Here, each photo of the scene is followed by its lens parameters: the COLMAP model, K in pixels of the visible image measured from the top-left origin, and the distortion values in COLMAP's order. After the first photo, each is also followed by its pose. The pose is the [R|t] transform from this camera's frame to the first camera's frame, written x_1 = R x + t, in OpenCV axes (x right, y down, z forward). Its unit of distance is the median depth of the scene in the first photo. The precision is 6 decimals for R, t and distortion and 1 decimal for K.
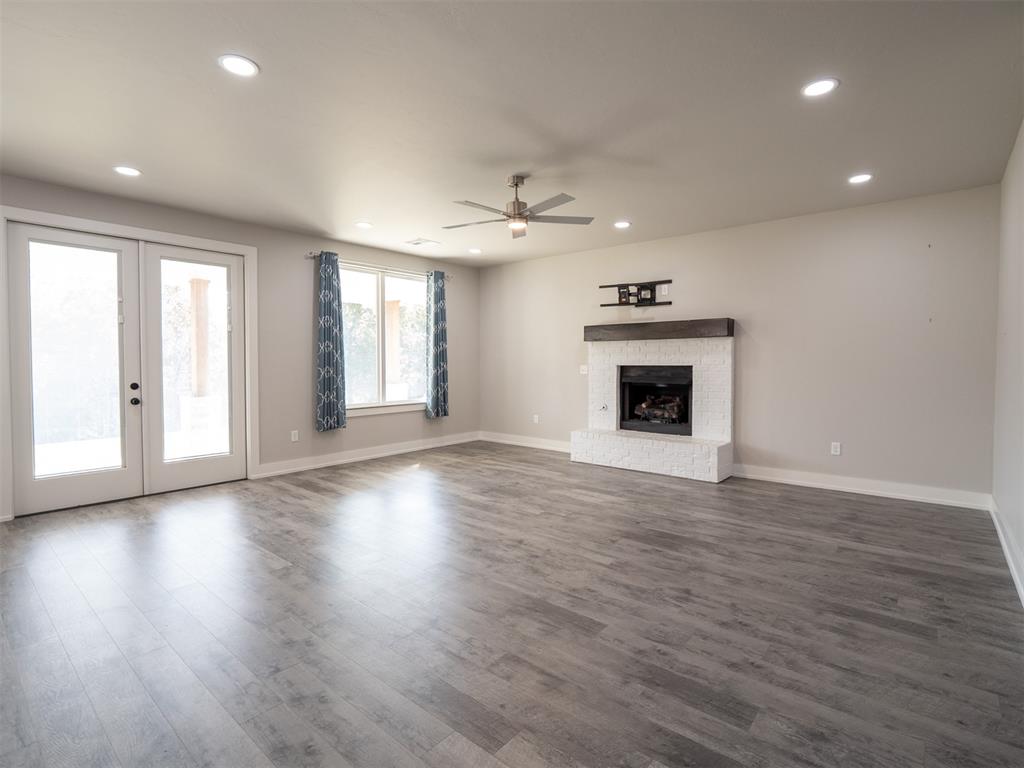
lens RADIAL K [[504.9, 0, 529.4], [0, 504.9, 377.0], [0, 0, 1]] dist [-0.014535, -0.000790]
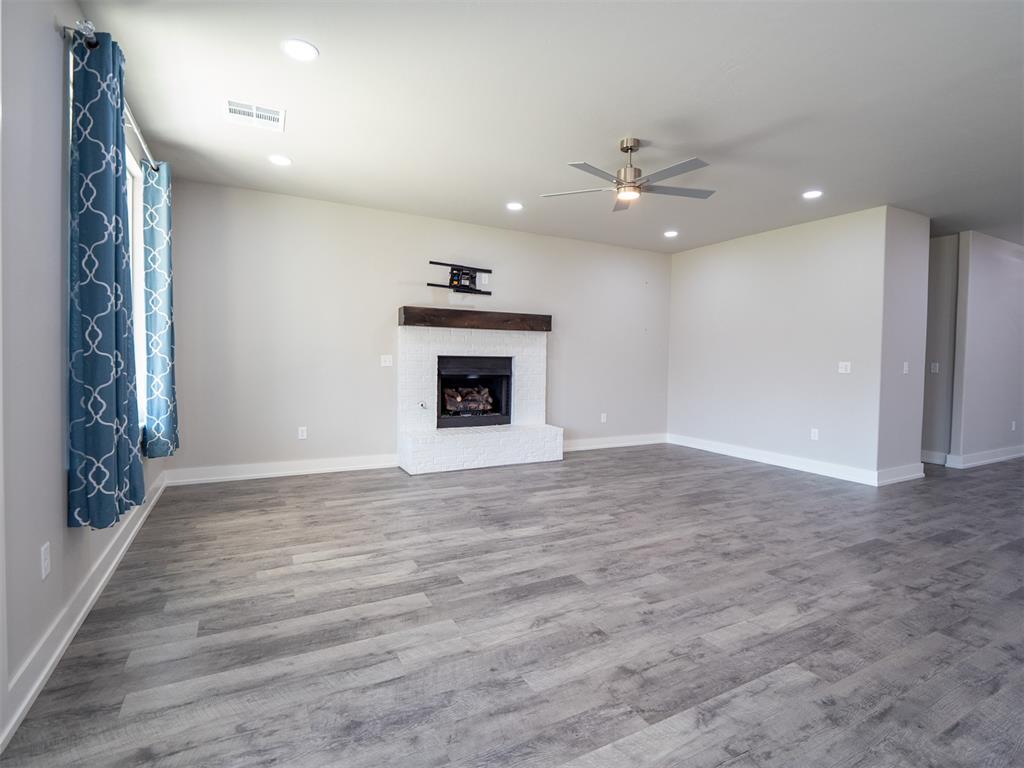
lens RADIAL K [[504.9, 0, 528.2], [0, 504.9, 372.9], [0, 0, 1]] dist [-0.014535, -0.000790]
pose [[0.374690, -0.019252, 0.926950, -0.633637], [0.014946, 0.999780, 0.014724, -0.004069], [-0.927030, 0.008337, 0.374896, 0.577065]]
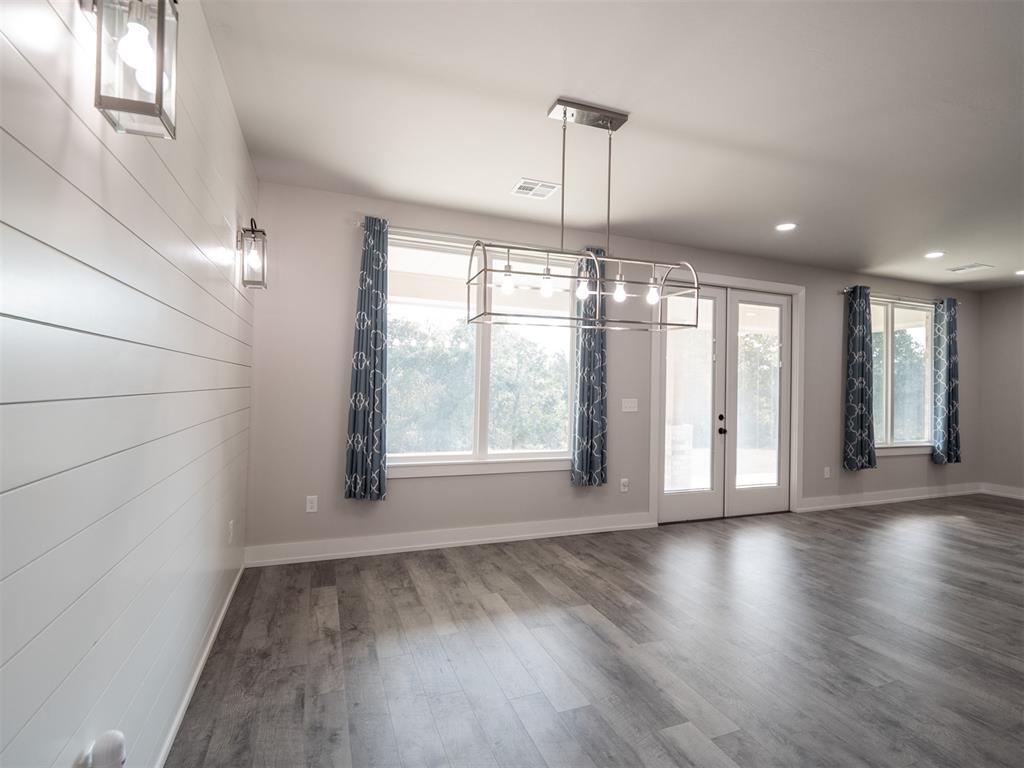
lens RADIAL K [[504.9, 0, 520.4], [0, 504.9, 382.3], [0, 0, 1]] dist [-0.014535, -0.000790]
pose [[0.870756, 0.013085, -0.491542, -0.499906], [-0.036841, 0.998572, -0.038680, 0.000001], [0.490334, 0.051789, 0.869995, -0.160719]]
